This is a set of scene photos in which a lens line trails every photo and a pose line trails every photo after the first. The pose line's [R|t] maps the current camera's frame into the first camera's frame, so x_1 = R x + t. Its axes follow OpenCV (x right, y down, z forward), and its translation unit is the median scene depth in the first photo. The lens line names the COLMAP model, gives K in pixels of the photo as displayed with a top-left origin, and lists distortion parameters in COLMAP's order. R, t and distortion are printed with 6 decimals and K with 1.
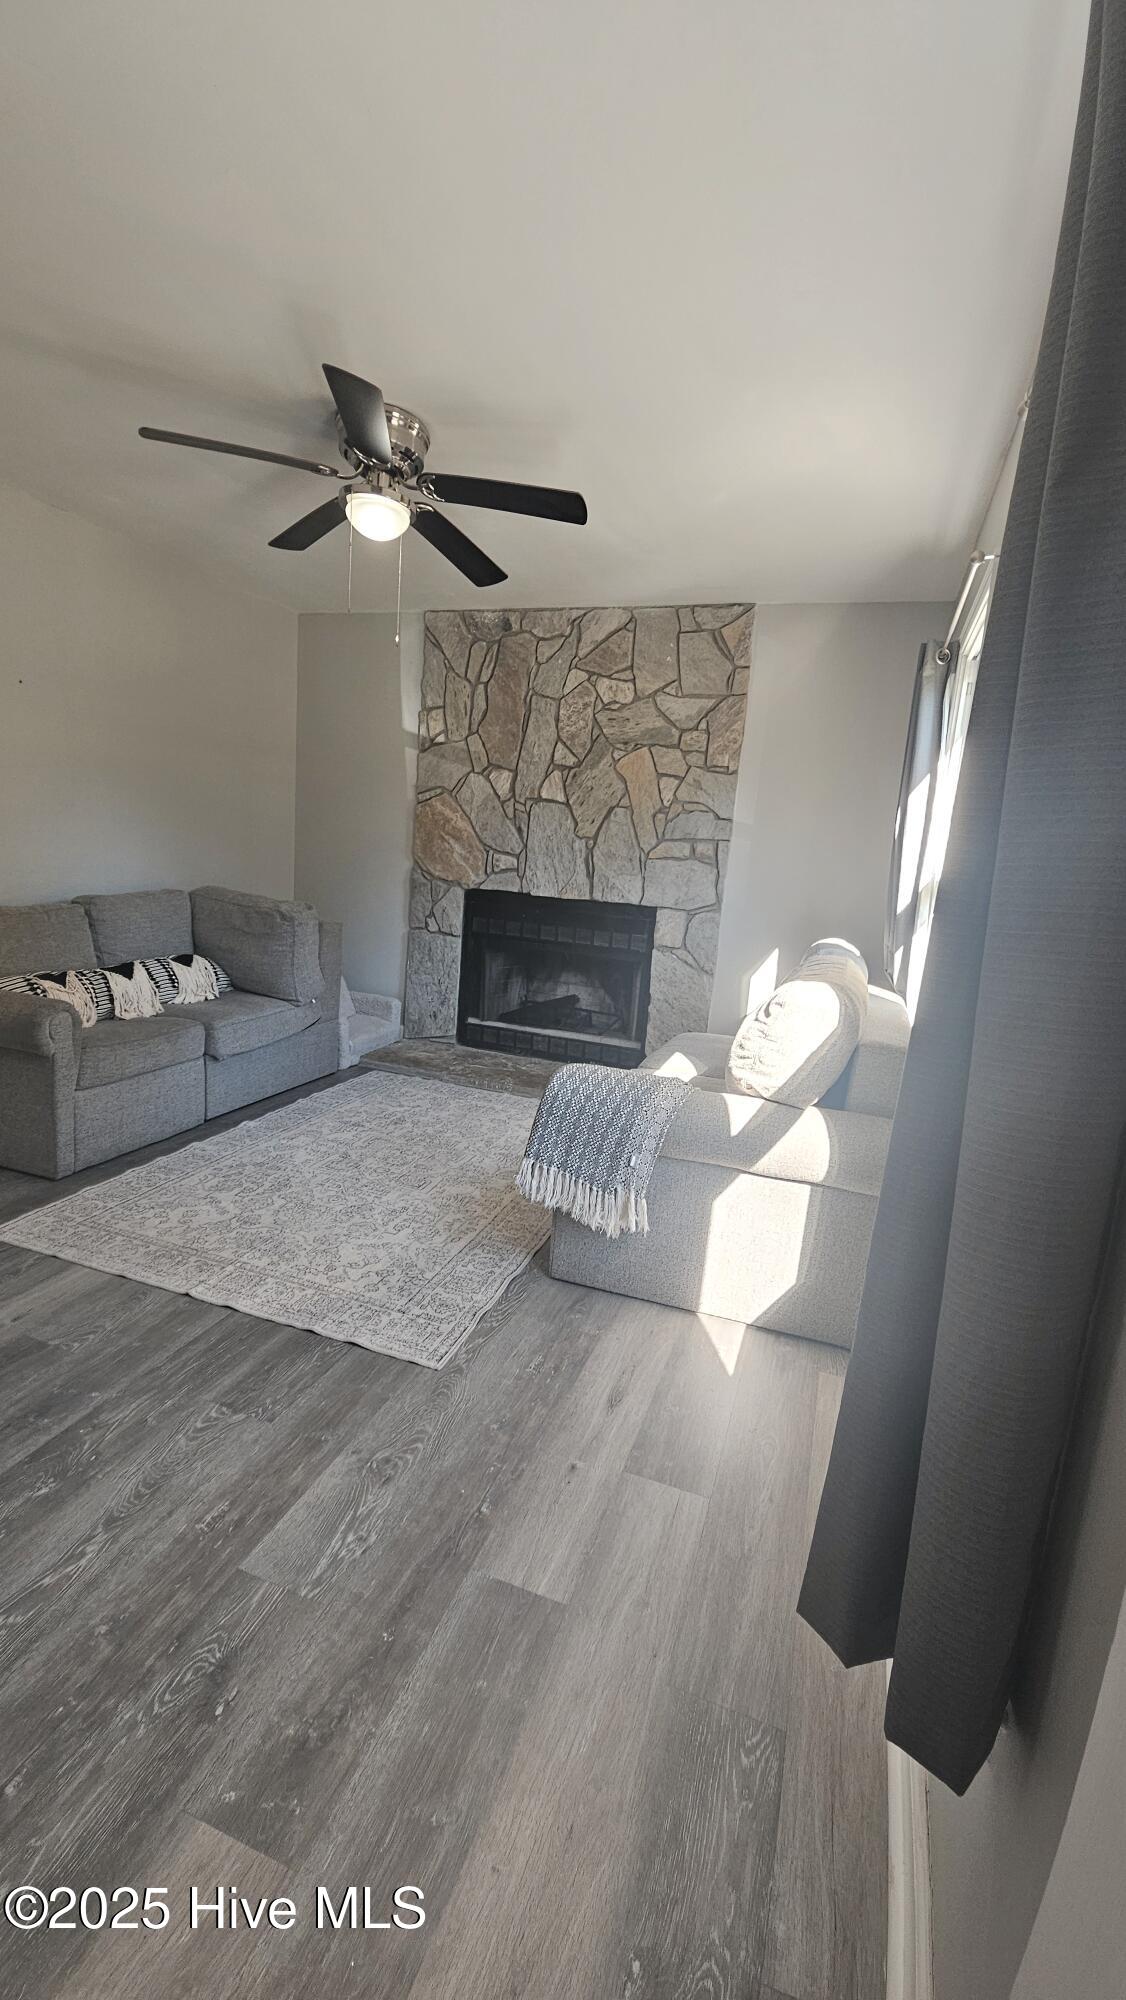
lens RADIAL K [[810.7, 0, 570.4], [0, 810.7, 995.4], [0, 0, 1]] dist [-0.001755, -0.001524]
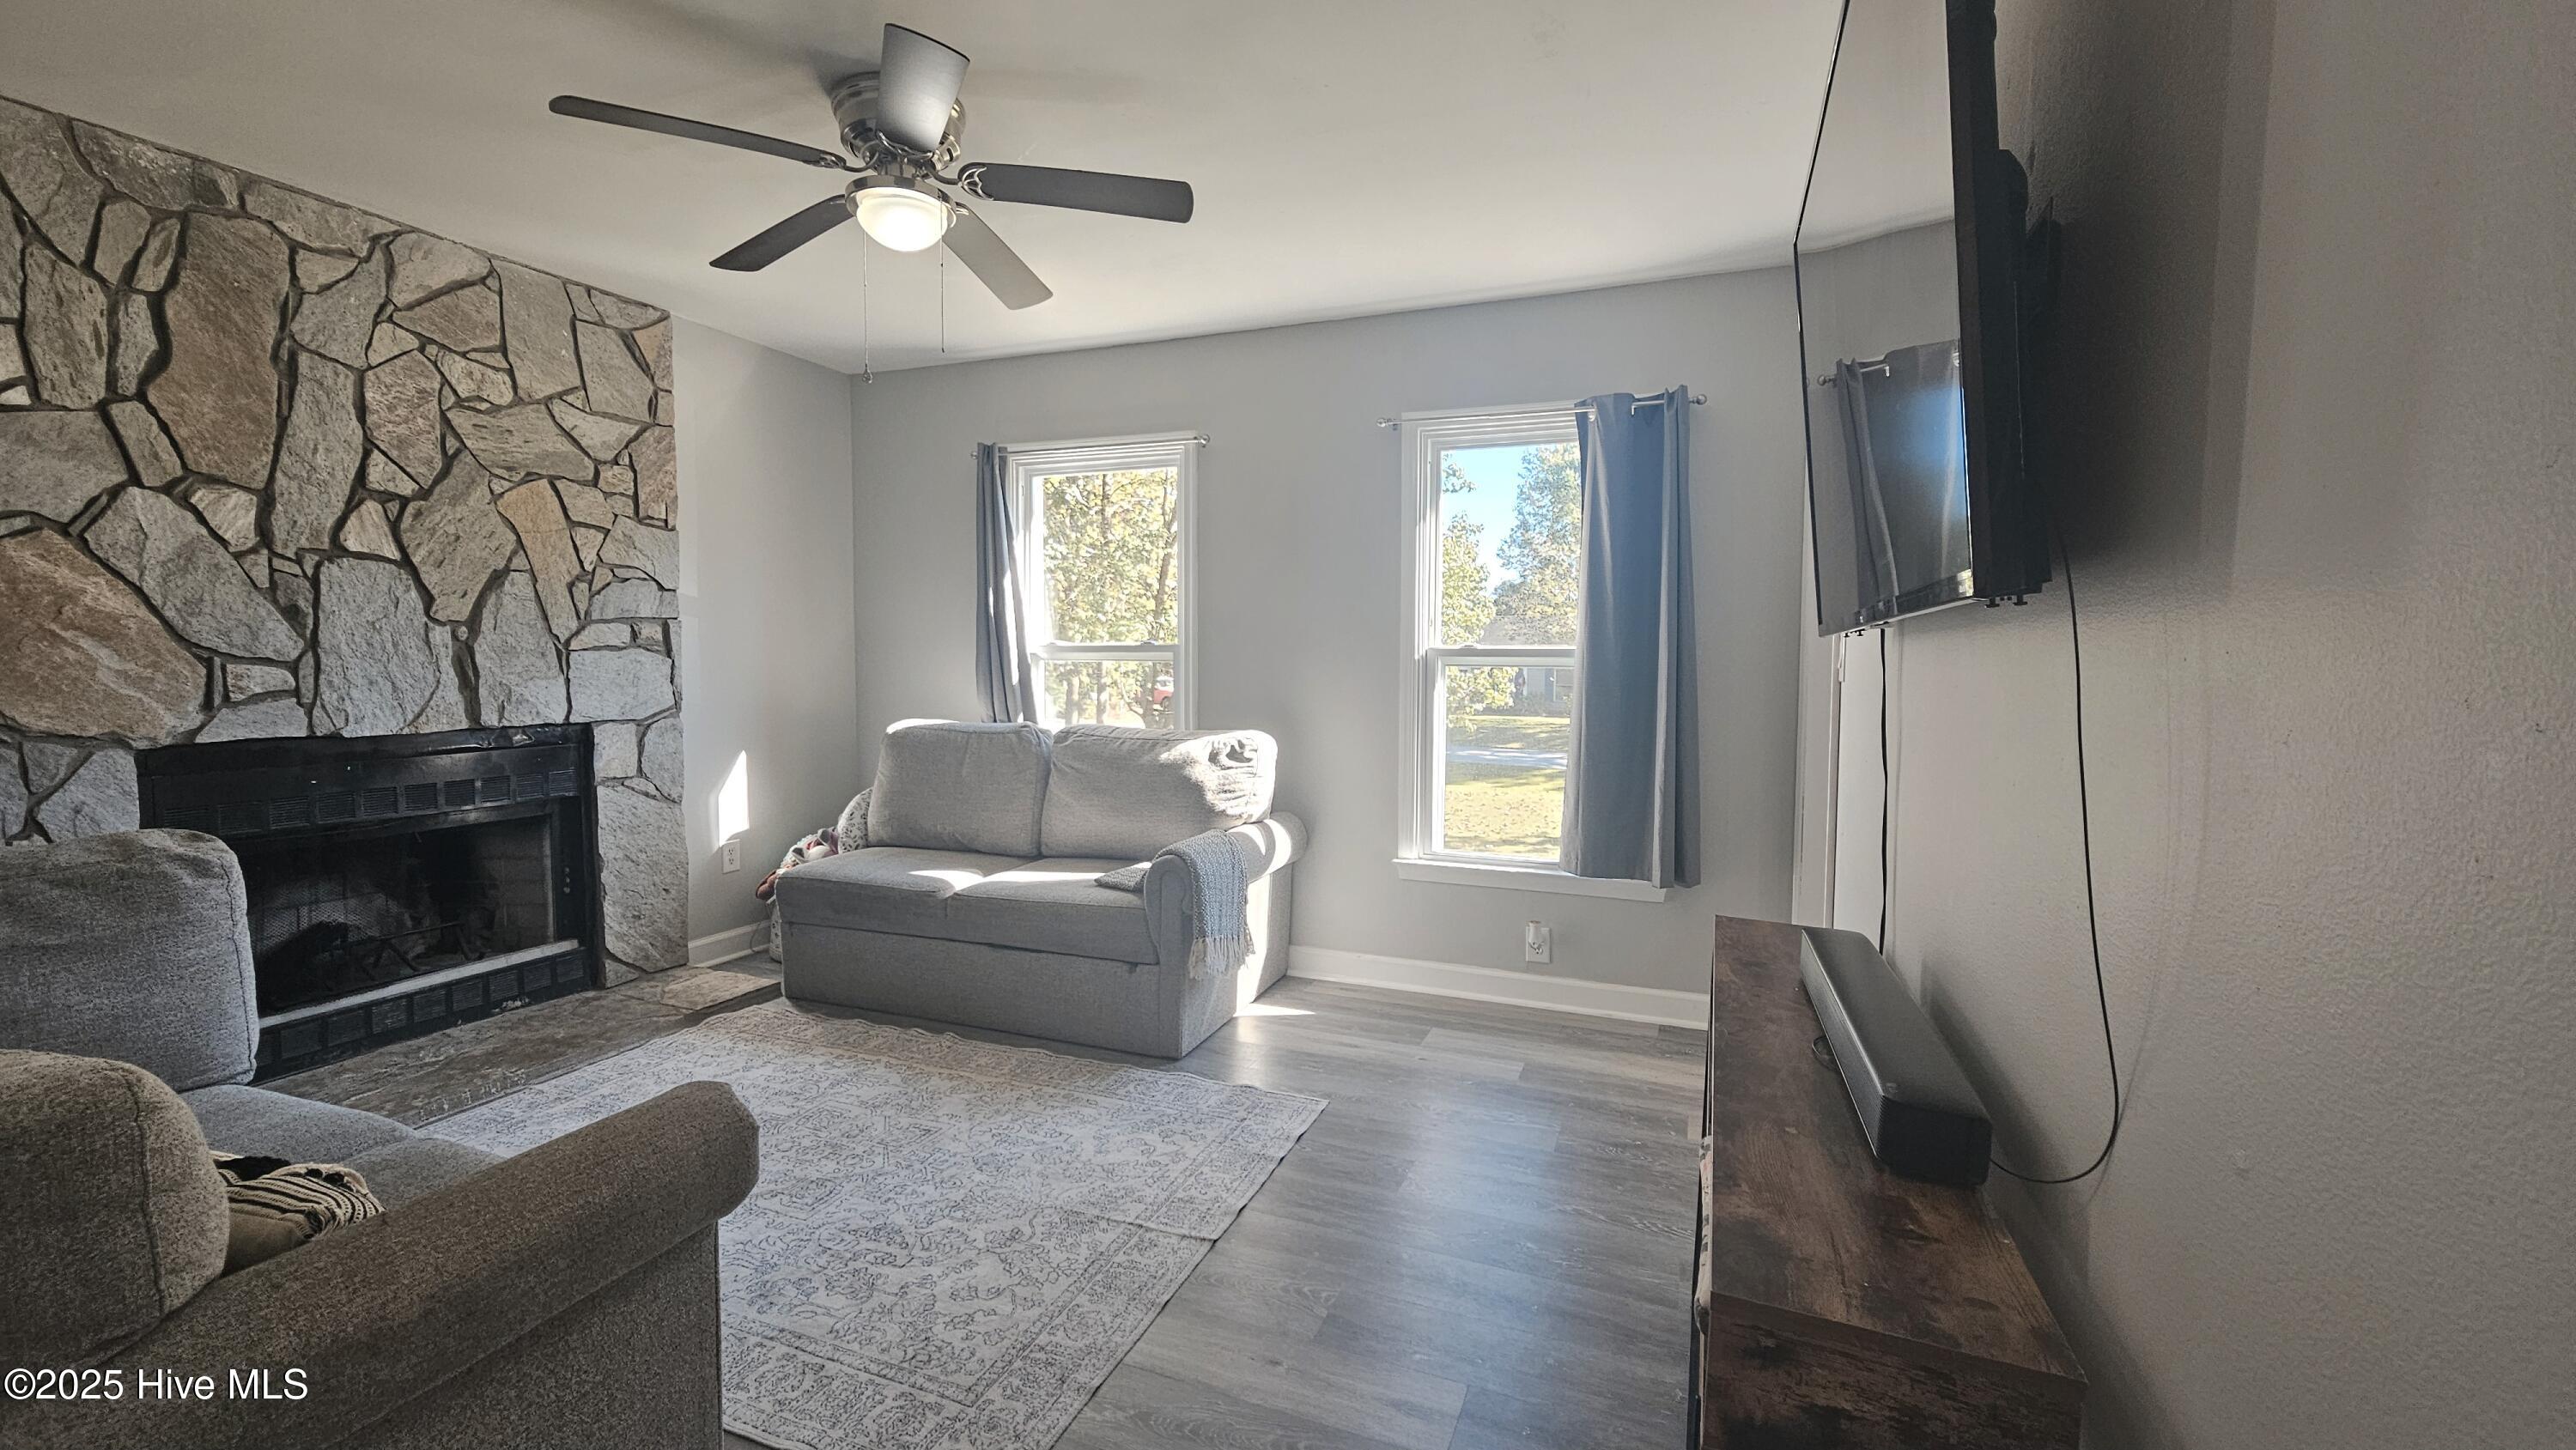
lens RADIAL K [[1044.1, 0, 1285.8], [0, 1044.1, 716.1], [0, 0, 1]] dist [-0.001755, -0.001524]
pose [[0.046819, -0.133603, 0.989928, -0.707952], [0.174124, 0.976934, 0.123613, -0.121730], [-0.983610, 0.166583, 0.069003, 0.392355]]
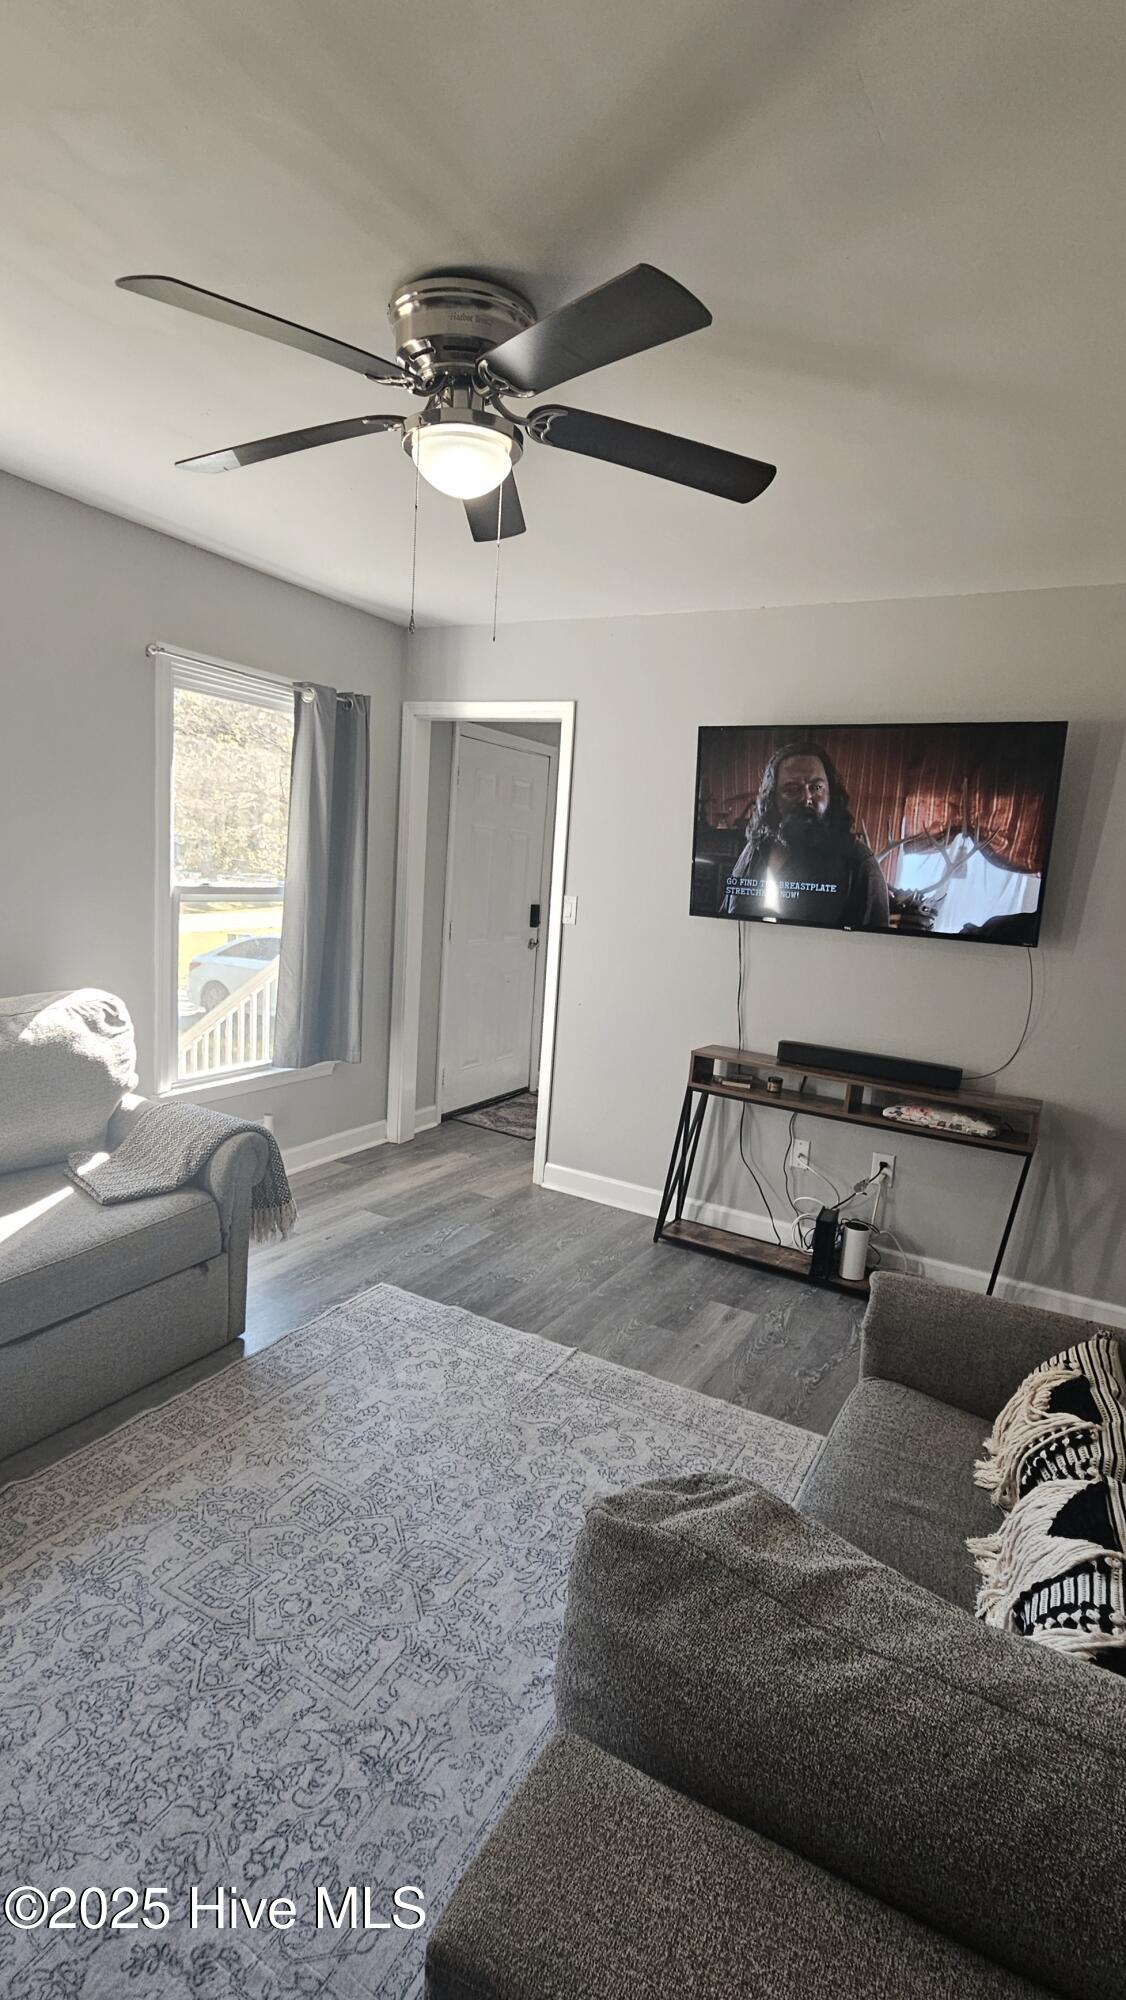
lens RADIAL K [[953.6, 0, 564.3], [0, 953.6, 1004.0], [0, 0, 1]] dist [-0.000635, -0.000030]
pose [[-0.974046, -0.167931, 0.151770, -0.291107], [-0.109135, 0.935847, 0.335083, -0.264879], [-0.198304, 0.309823, -0.929885, 1.055743]]
